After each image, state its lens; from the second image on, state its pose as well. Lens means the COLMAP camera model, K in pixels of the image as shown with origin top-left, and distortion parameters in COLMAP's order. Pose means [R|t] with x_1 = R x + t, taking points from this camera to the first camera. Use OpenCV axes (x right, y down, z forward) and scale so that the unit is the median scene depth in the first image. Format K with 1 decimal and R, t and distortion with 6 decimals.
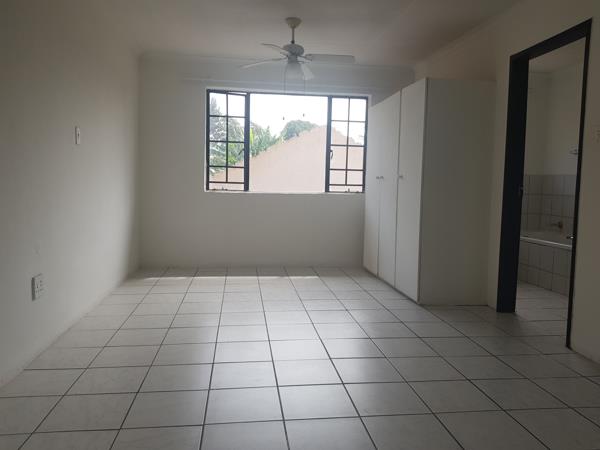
lens RADIAL K [[475.5, 0, 300.6], [0, 475.5, 220.9], [0, 0, 1]] dist [0.009862, 0.007303]
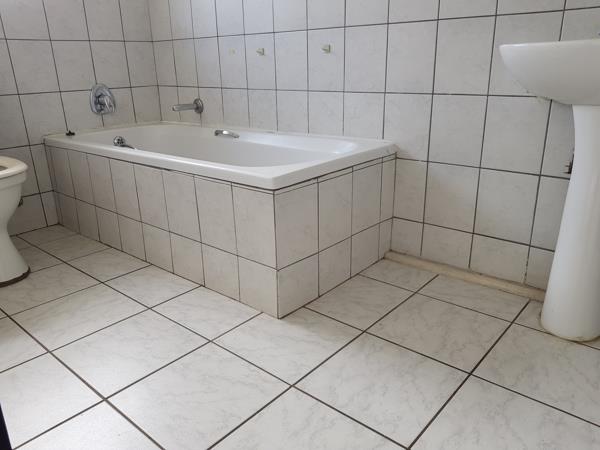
lens RADIAL K [[475.5, 0, 298.7], [0, 475.5, 225.1], [0, 0, 1]] dist [0.009862, 0.007303]
pose [[0.755907, -0.246835, 0.606364, 0.295536], [0.093867, 0.957494, 0.272754, 0.002195], [-0.647915, -0.149259, 0.746946, 0.548608]]
